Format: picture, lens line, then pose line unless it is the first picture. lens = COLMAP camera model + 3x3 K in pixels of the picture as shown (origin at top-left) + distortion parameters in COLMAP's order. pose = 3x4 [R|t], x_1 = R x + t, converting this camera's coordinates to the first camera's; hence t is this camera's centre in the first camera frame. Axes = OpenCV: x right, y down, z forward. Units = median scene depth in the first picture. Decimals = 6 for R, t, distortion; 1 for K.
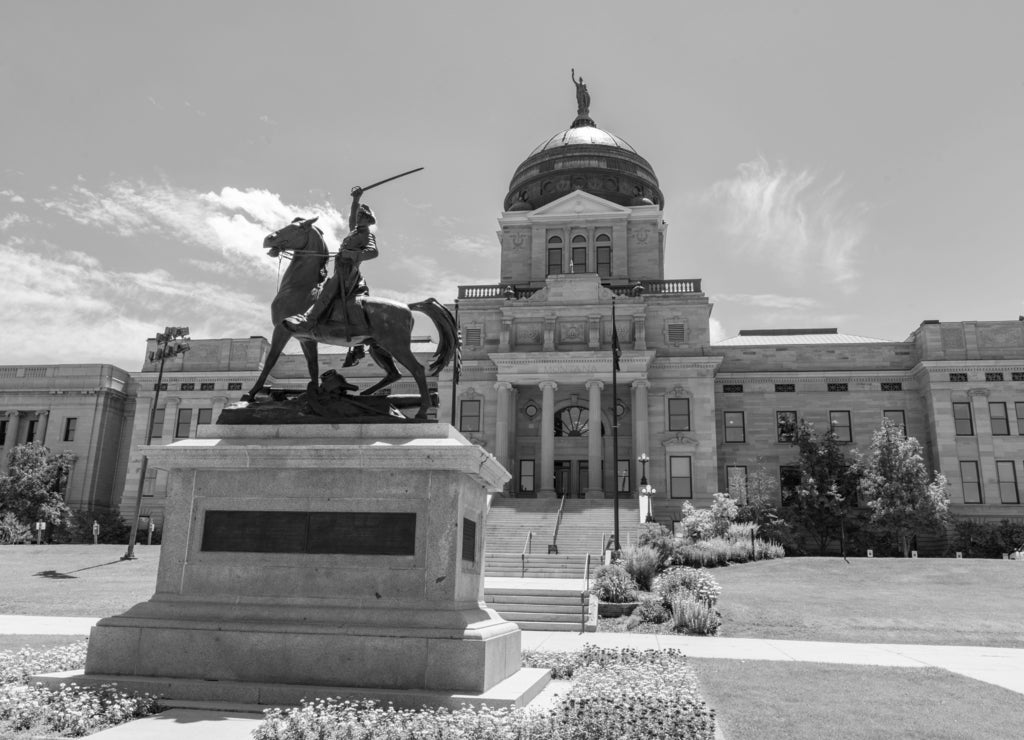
lens RADIAL K [[827.2, 0, 499.6], [0, 827.2, 347.1], [0, 0, 1]] dist [-0.016639, -0.001671]
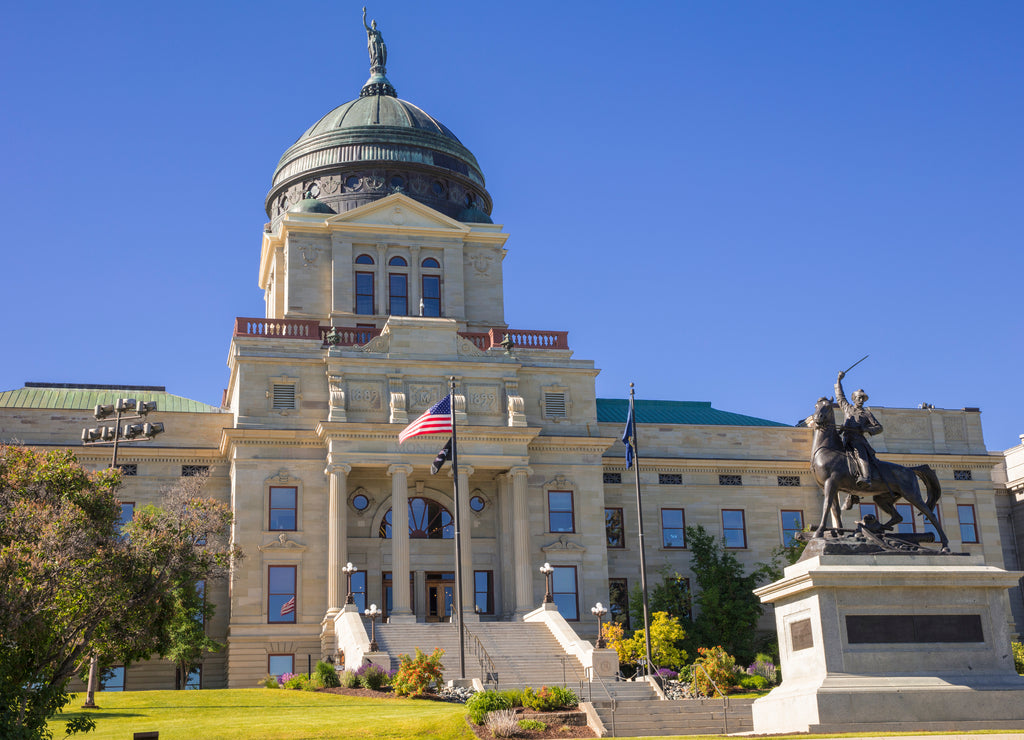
lens RADIAL K [[1325.1, 0, 552.5], [0, 1325.1, 323.1], [0, 0, 1]] dist [0.021994, 0.000000]
pose [[0.924185, 0.069070, 0.375649, -0.253993], [-0.051704, 0.997084, -0.056126, -0.023023], [-0.378430, 0.032449, 0.925061, -0.143459]]
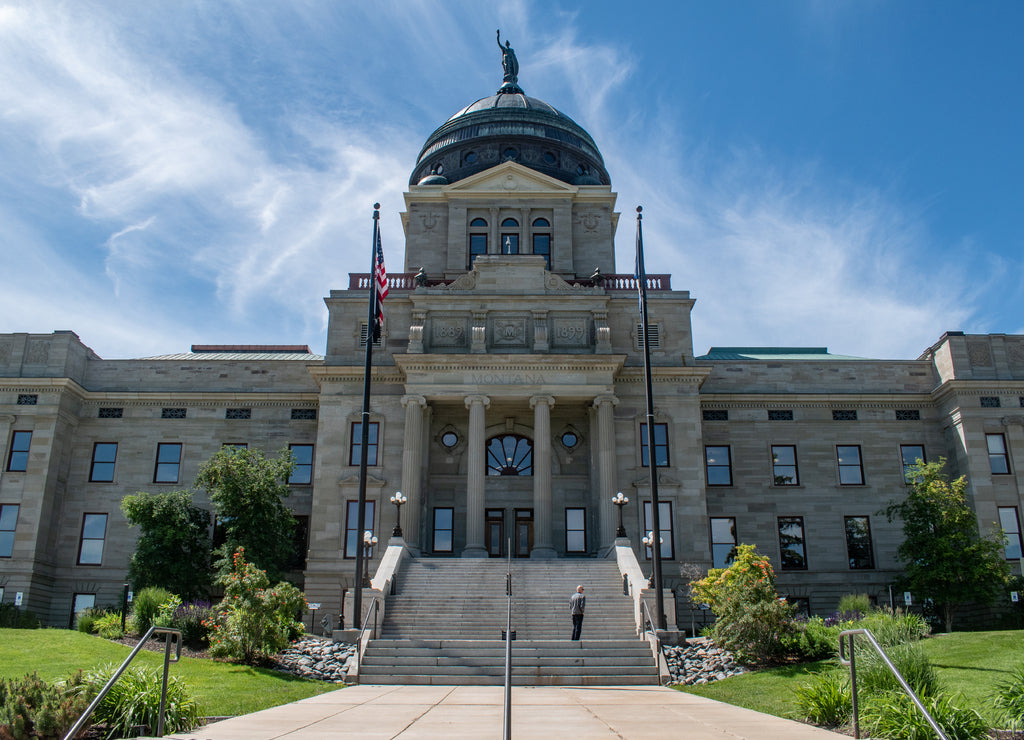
lens RADIAL K [[924.9, 0, 515.2], [0, 924.9, 342.5], [0, 0, 1]] dist [-0.093509, -0.003902]
pose [[0.988736, 0.030870, 0.146452, -0.025533], [-0.020943, 0.997407, -0.068847, 0.047031], [-0.148198, 0.065004, 0.986819, 0.195461]]
